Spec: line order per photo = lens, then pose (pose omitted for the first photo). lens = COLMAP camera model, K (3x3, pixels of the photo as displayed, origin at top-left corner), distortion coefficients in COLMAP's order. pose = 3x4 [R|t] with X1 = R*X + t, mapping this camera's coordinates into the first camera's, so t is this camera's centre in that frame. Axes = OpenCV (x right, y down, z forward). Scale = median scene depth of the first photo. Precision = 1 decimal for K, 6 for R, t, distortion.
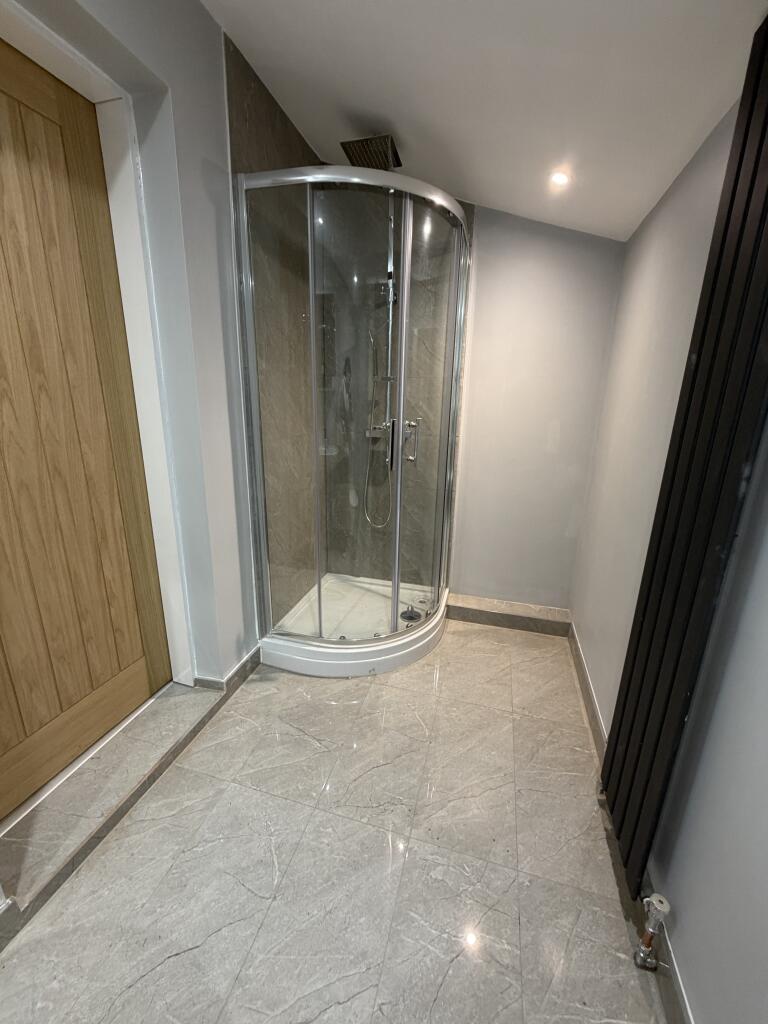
lens RADIAL K [[406.7, 0, 382.7], [0, 406.7, 508.0], [0, 0, 1]] dist [0.000478, 0.000133]
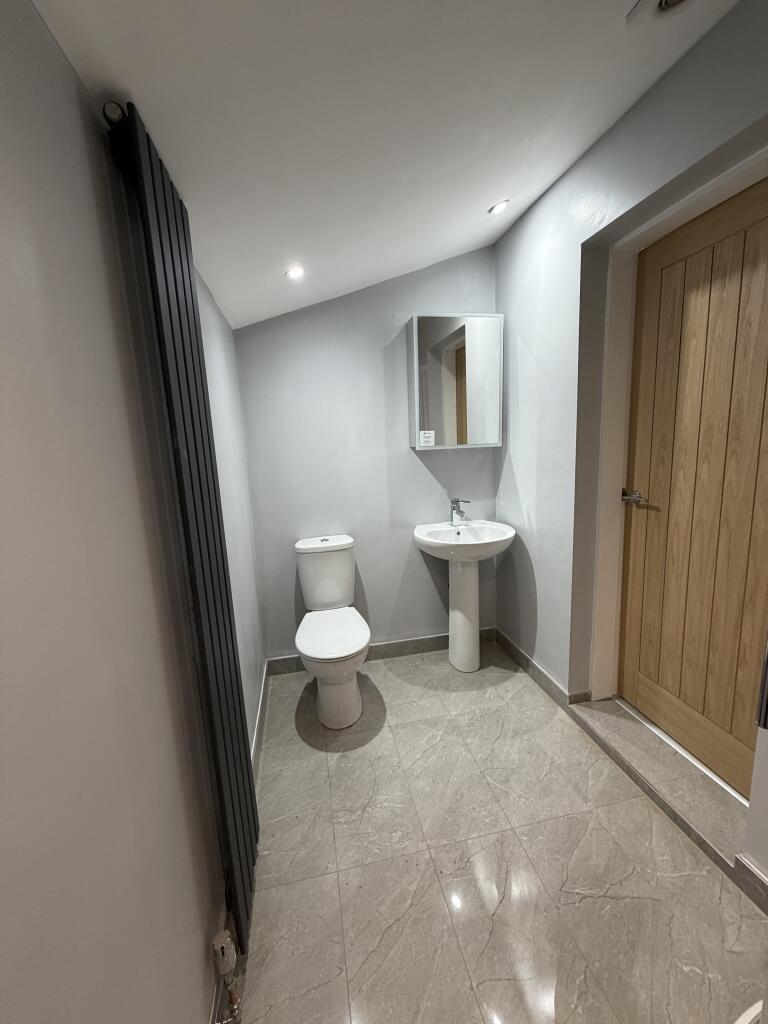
lens RADIAL K [[406.7, 0, 384.4], [0, 406.7, 508.8], [0, 0, 1]] dist [0.000478, 0.000133]
pose [[-0.884673, 0.103673, -0.454540, 0.567561], [-0.096270, 0.913326, 0.395685, -0.471985], [0.456165, 0.393810, -0.798014, 1.415217]]
